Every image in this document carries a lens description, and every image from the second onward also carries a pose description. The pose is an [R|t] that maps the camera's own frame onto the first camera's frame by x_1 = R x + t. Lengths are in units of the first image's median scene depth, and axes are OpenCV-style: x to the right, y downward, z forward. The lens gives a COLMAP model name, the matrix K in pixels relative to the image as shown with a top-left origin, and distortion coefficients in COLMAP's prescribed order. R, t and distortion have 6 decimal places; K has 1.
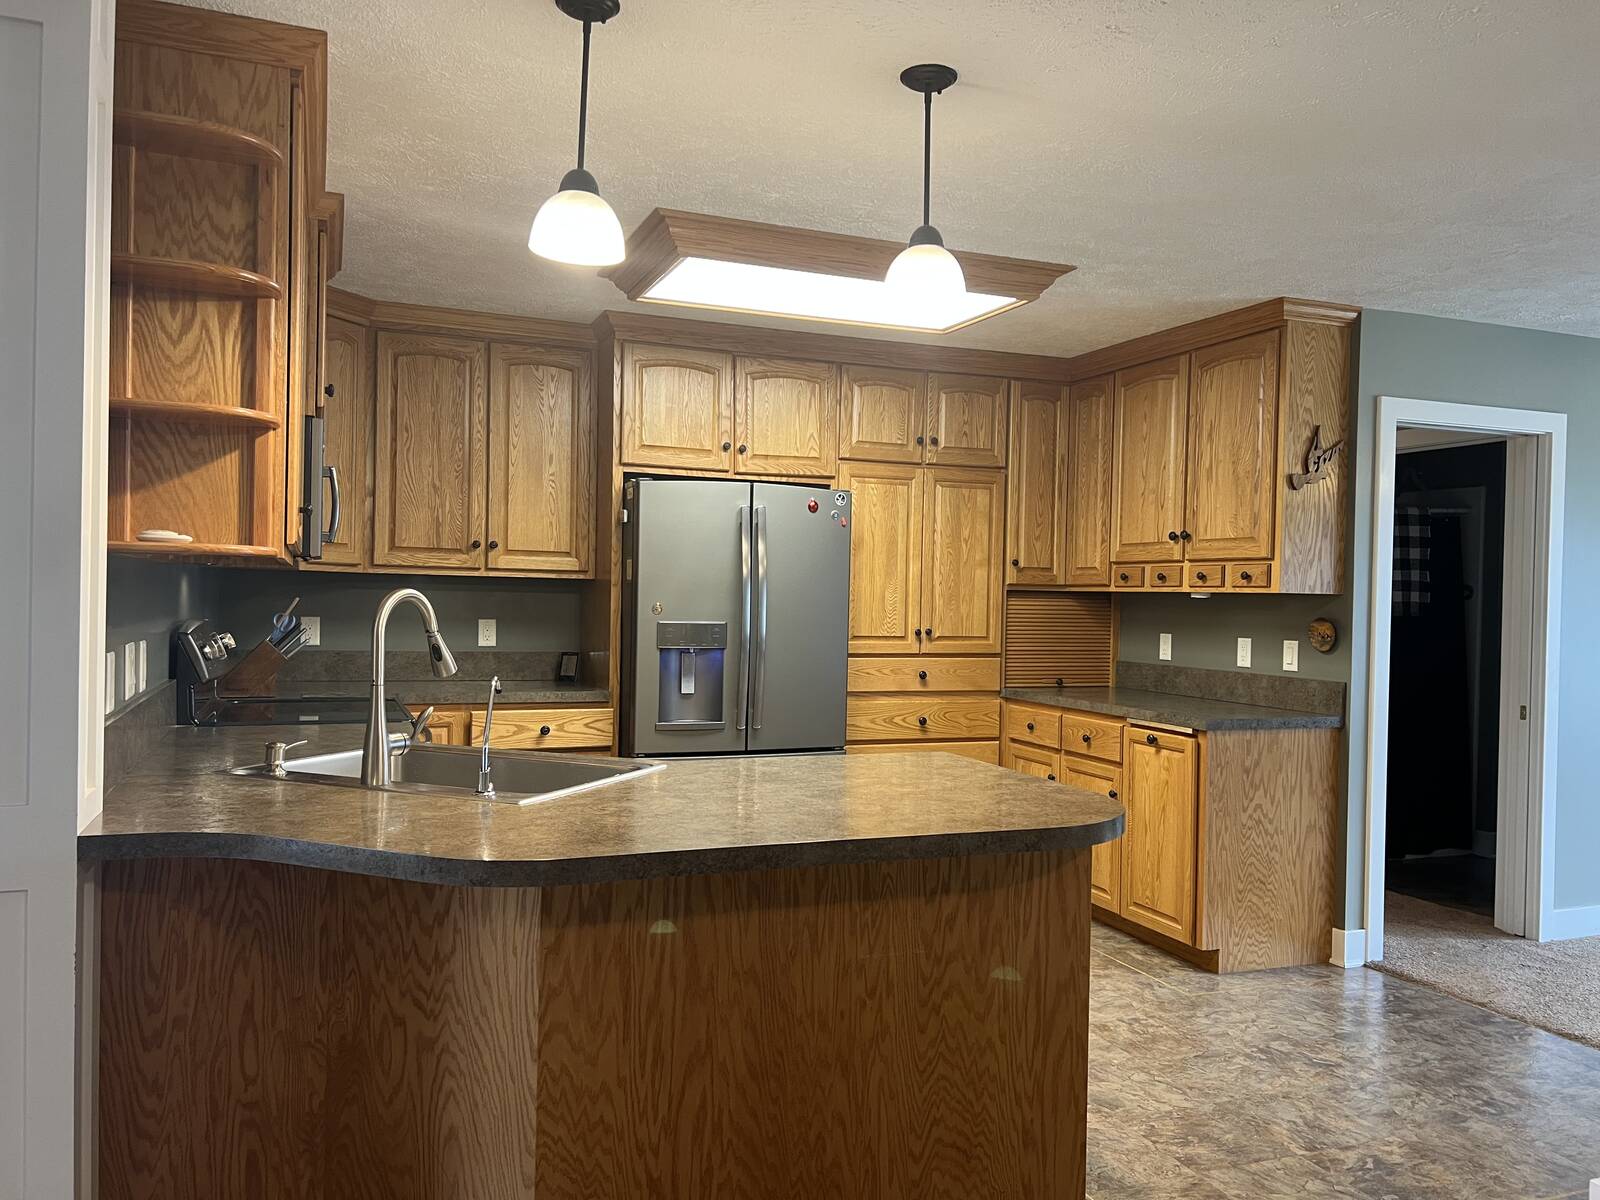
lens RADIAL K [[1206.9, 0, 805.5], [0, 1206.9, 602.8], [0, 0, 1]] dist [0.067927, -0.077790]
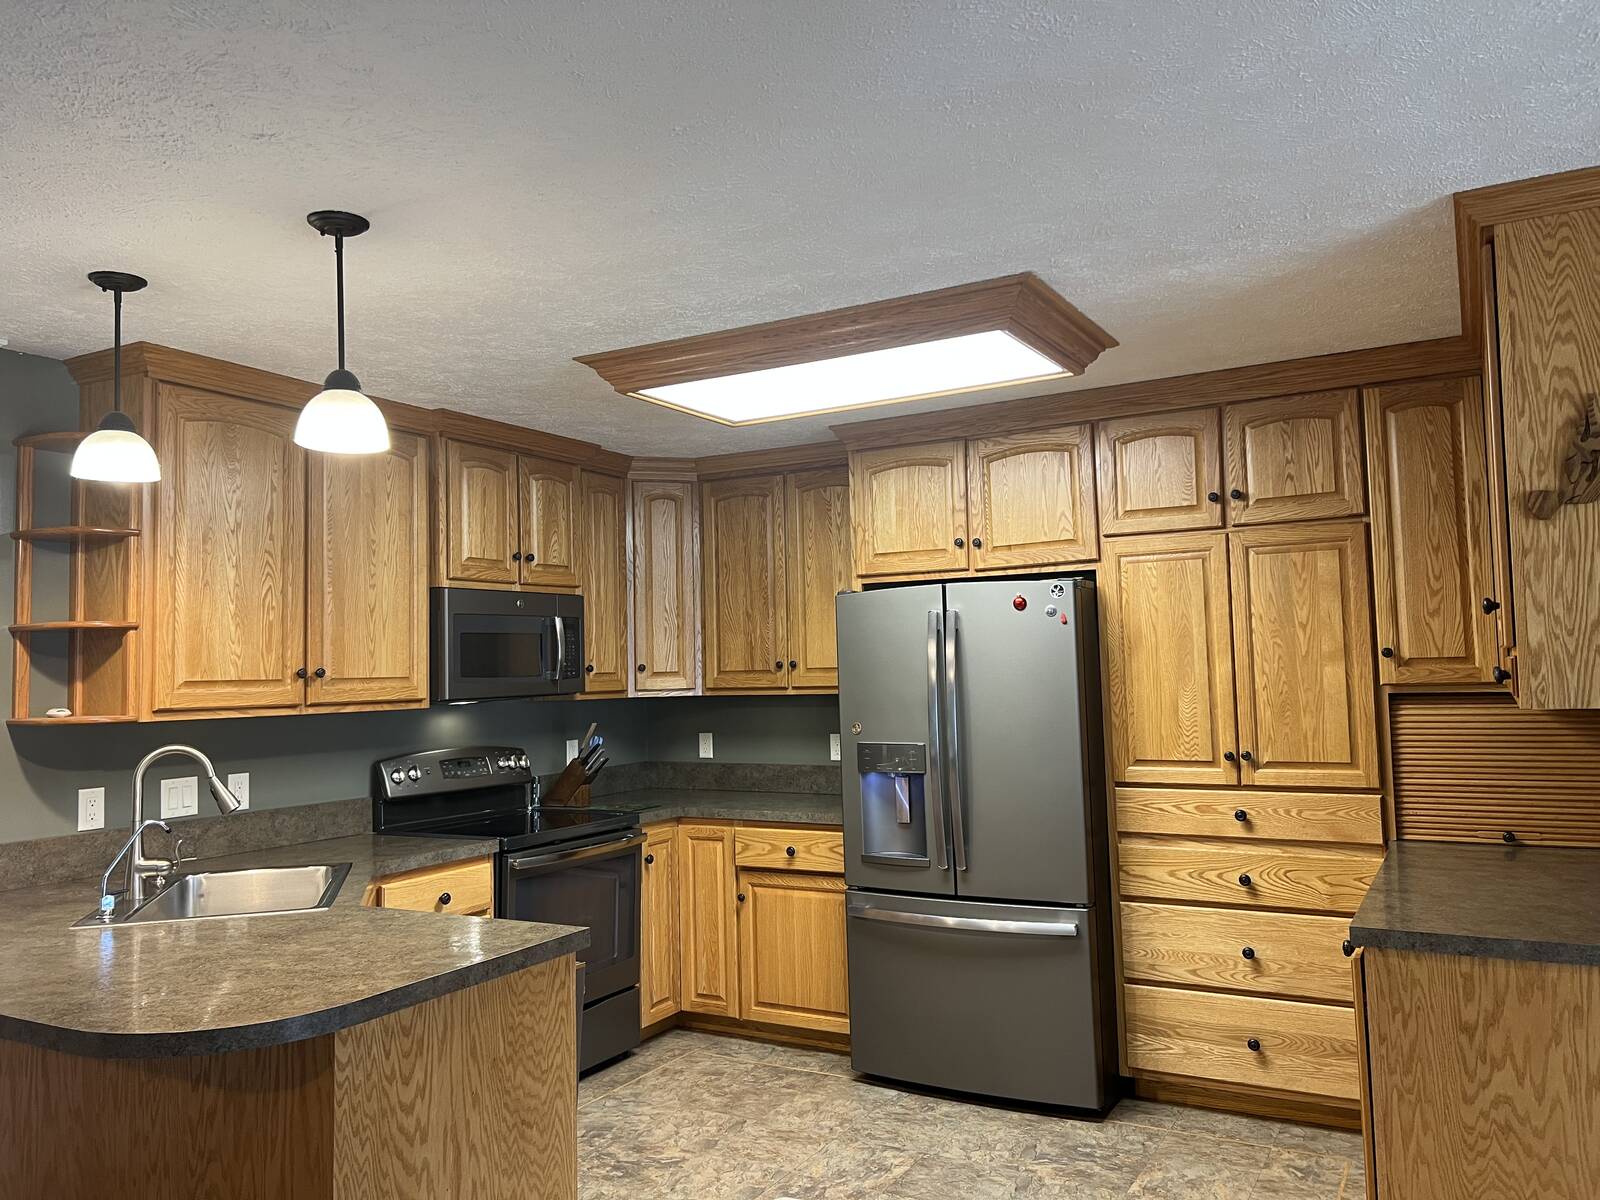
lens RADIAL K [[1206.9, 0, 793.0], [0, 1206.9, 584.1], [0, 0, 1]] dist [0.067927, -0.077790]
pose [[0.626283, -0.091727, -0.774181, 0.537601], [0.030804, 0.995190, -0.092993, -0.019738], [0.778987, 0.034392, 0.626096, 0.343587]]
